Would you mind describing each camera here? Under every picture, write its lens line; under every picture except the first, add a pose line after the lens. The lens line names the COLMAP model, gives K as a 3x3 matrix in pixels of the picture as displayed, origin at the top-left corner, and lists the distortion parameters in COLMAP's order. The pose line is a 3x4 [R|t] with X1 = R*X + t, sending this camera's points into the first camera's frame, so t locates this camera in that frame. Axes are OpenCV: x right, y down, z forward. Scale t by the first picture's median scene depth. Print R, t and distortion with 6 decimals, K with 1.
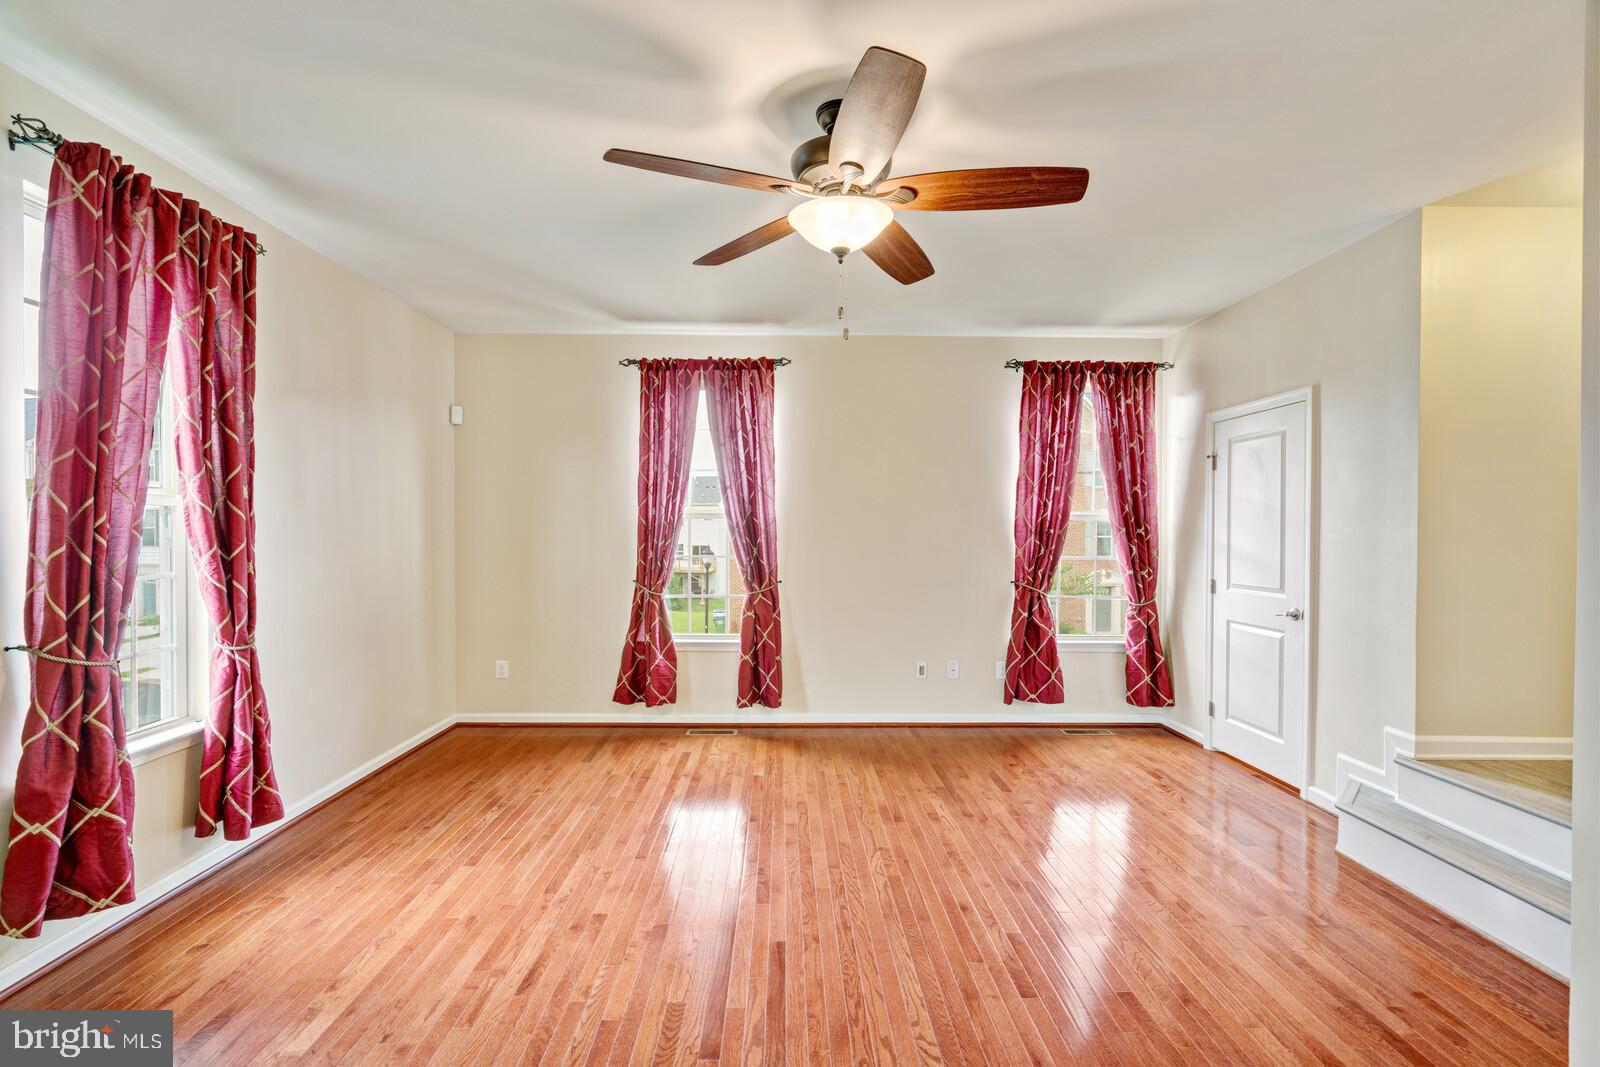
lens RADIAL K [[718.3, 0, 794.6], [0, 718.3, 541.2], [0, 0, 1]] dist [-0.004833, 0.001463]
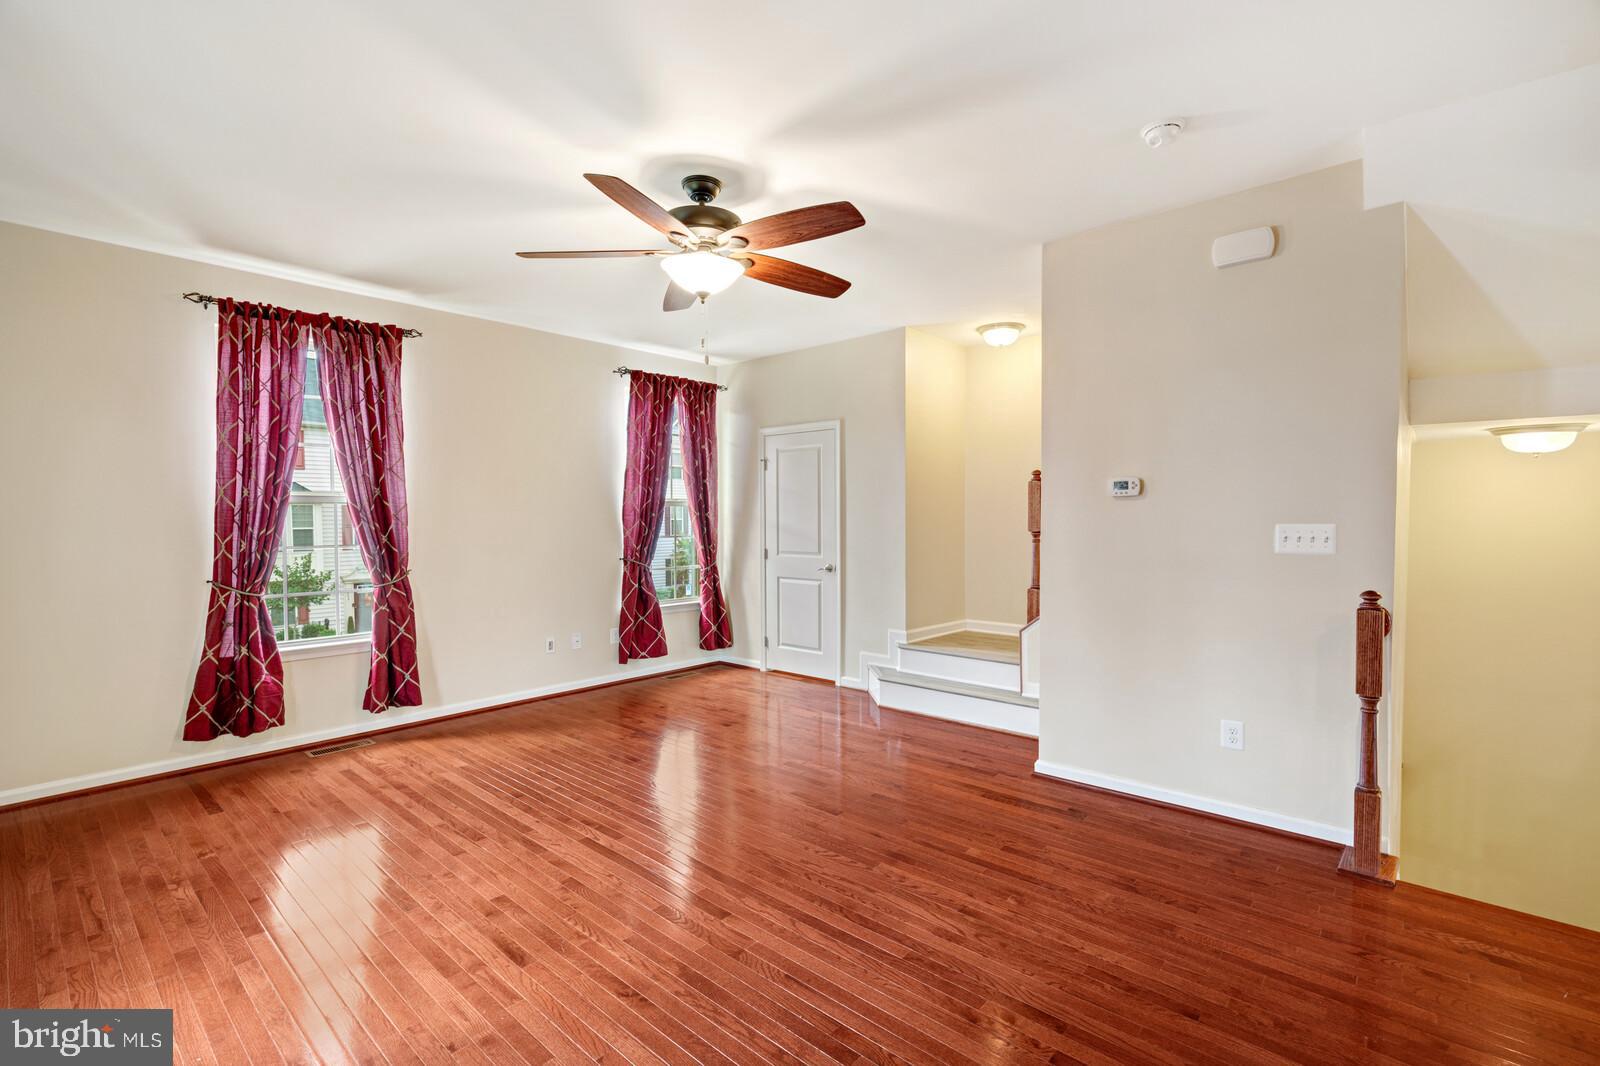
lens RADIAL K [[718.3, 0, 794.6], [0, 718.3, 540.7], [0, 0, 1]] dist [-0.004833, 0.001463]
pose [[0.678064, -0.030873, 0.734355, -0.372737], [0.015199, 0.999493, 0.027986, -0.000992], [-0.734846, -0.007815, 0.678189, 0.008114]]
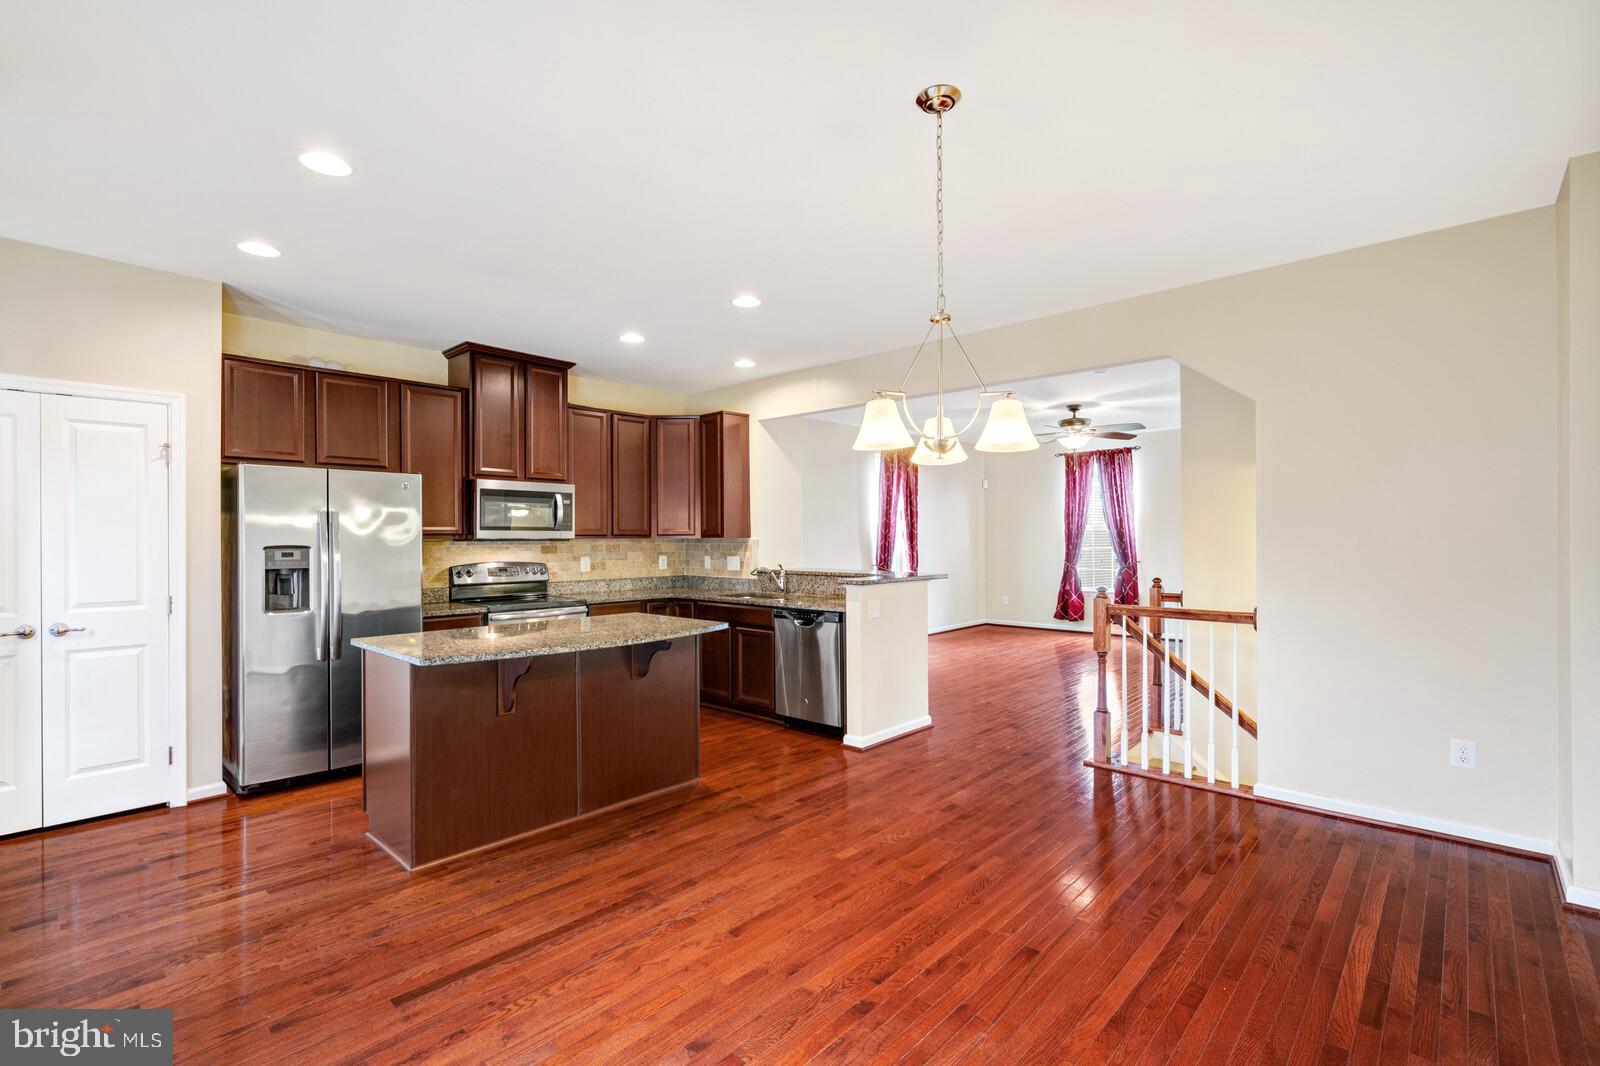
lens RADIAL K [[727.0, 0, 790.2], [0, 727.0, 532.6], [0, 0, 1]] dist [-0.002317, 0.001435]
pose [[0.720909, -0.011579, -0.692933, 0.671039], [-0.000533, 0.999851, -0.017263, 0.013157], [0.693029, 0.012814, 0.720795, -1.069325]]
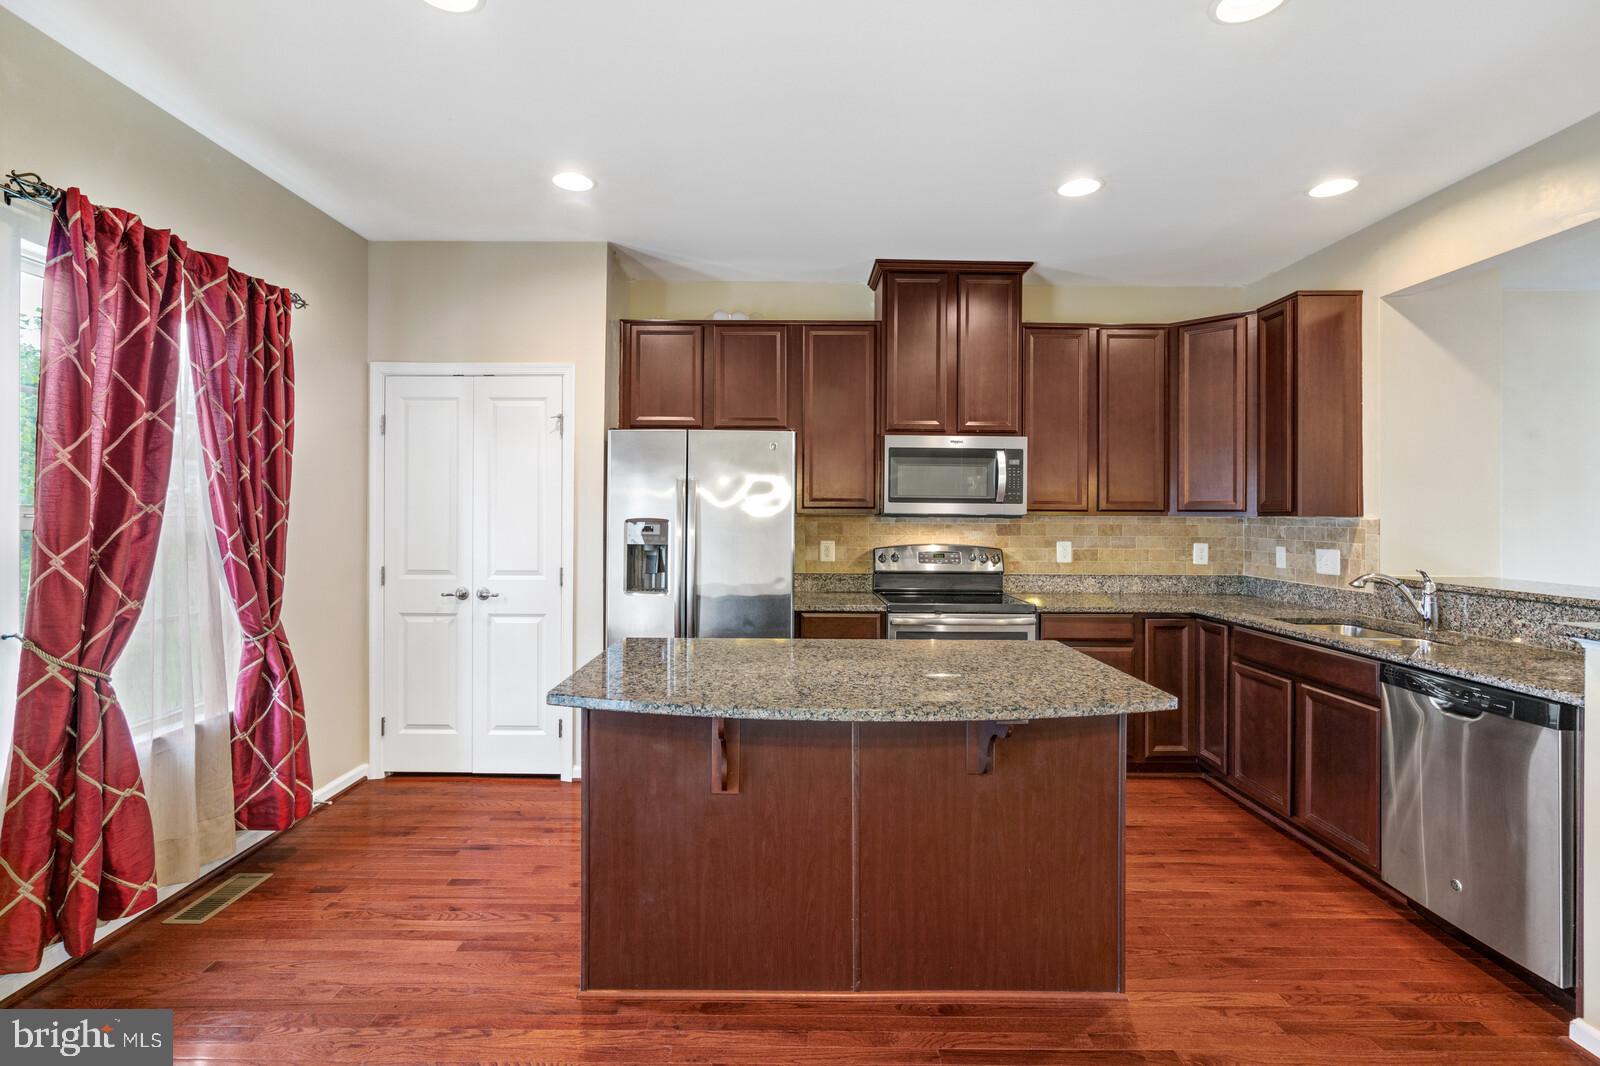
lens RADIAL K [[742.2, 0, 786.7], [0, 742.2, 512.7], [0, 0, 1]] dist [-0.002755, 0.001144]
pose [[-0.013915, -0.005011, -0.999891, 0.446135], [-0.017167, 0.999841, -0.004772, 0.009106], [0.999756, 0.017098, -0.013999, -0.730492]]
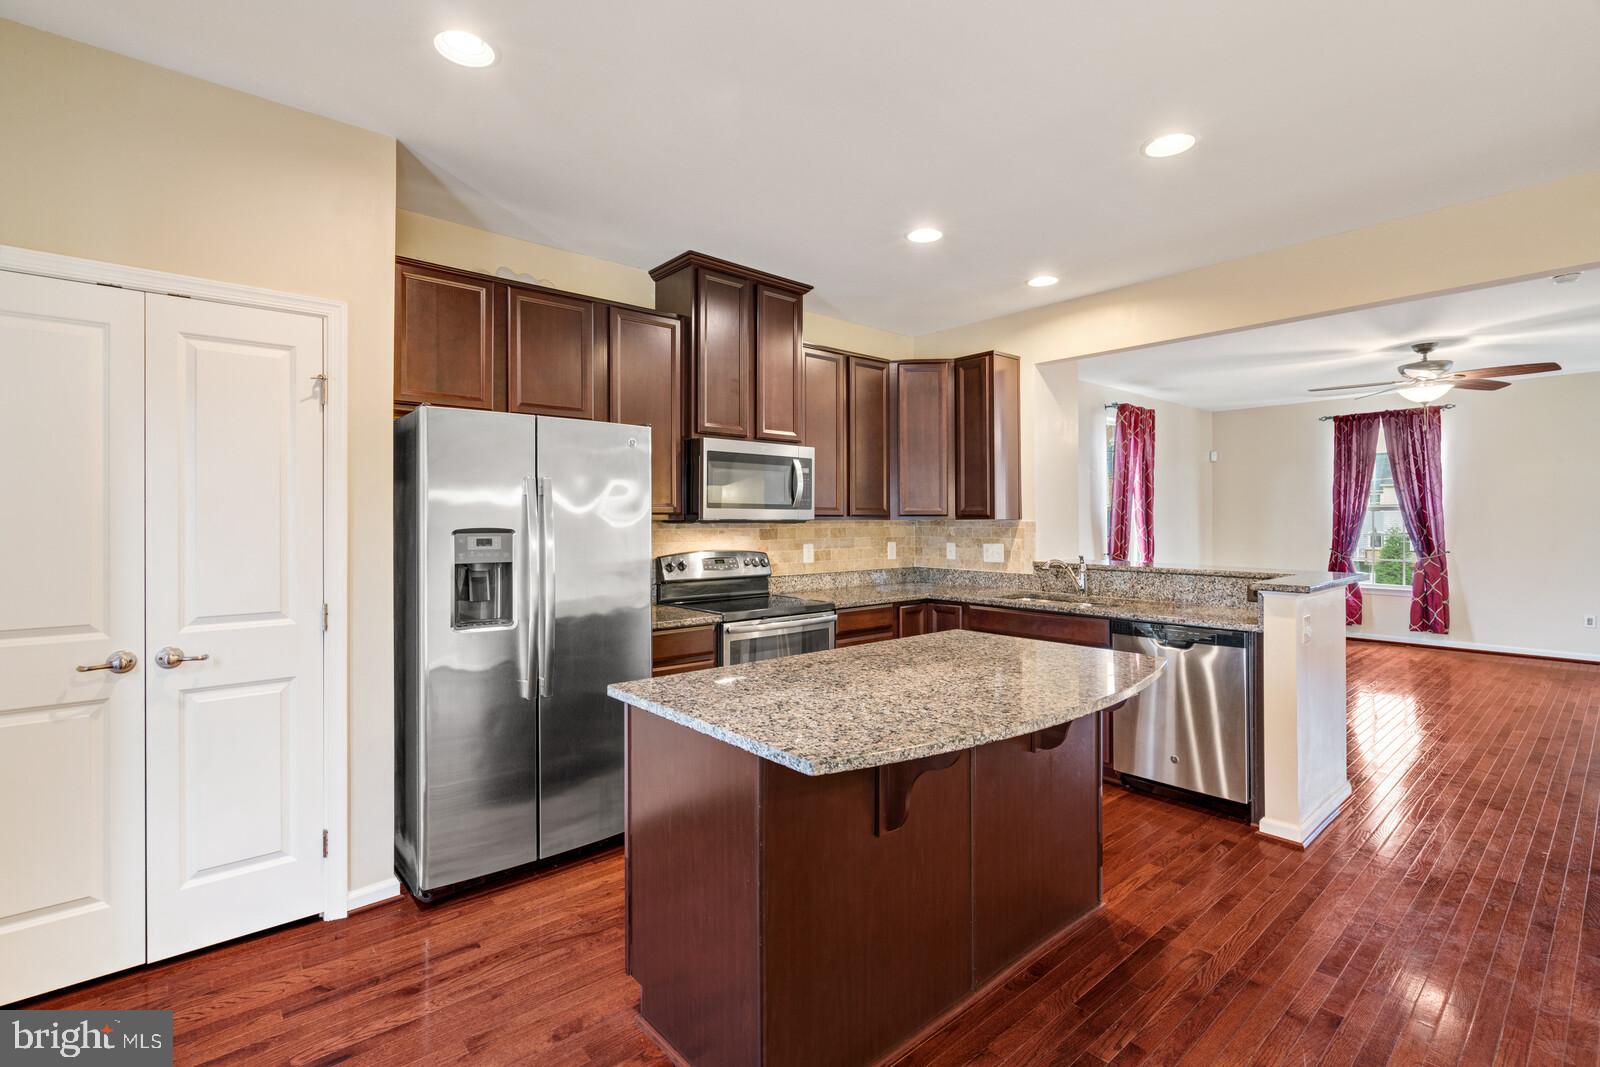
lens RADIAL K [[729.7, 0, 799.1], [0, 729.7, 515.1], [0, 0, 1]] dist [-0.003665, 0.000663]
pose [[0.643297, -0.009305, -0.765560, 0.280575], [-0.005095, 0.999852, -0.016434, 0.011605], [0.765600, 0.014473, 0.643154, -1.044918]]
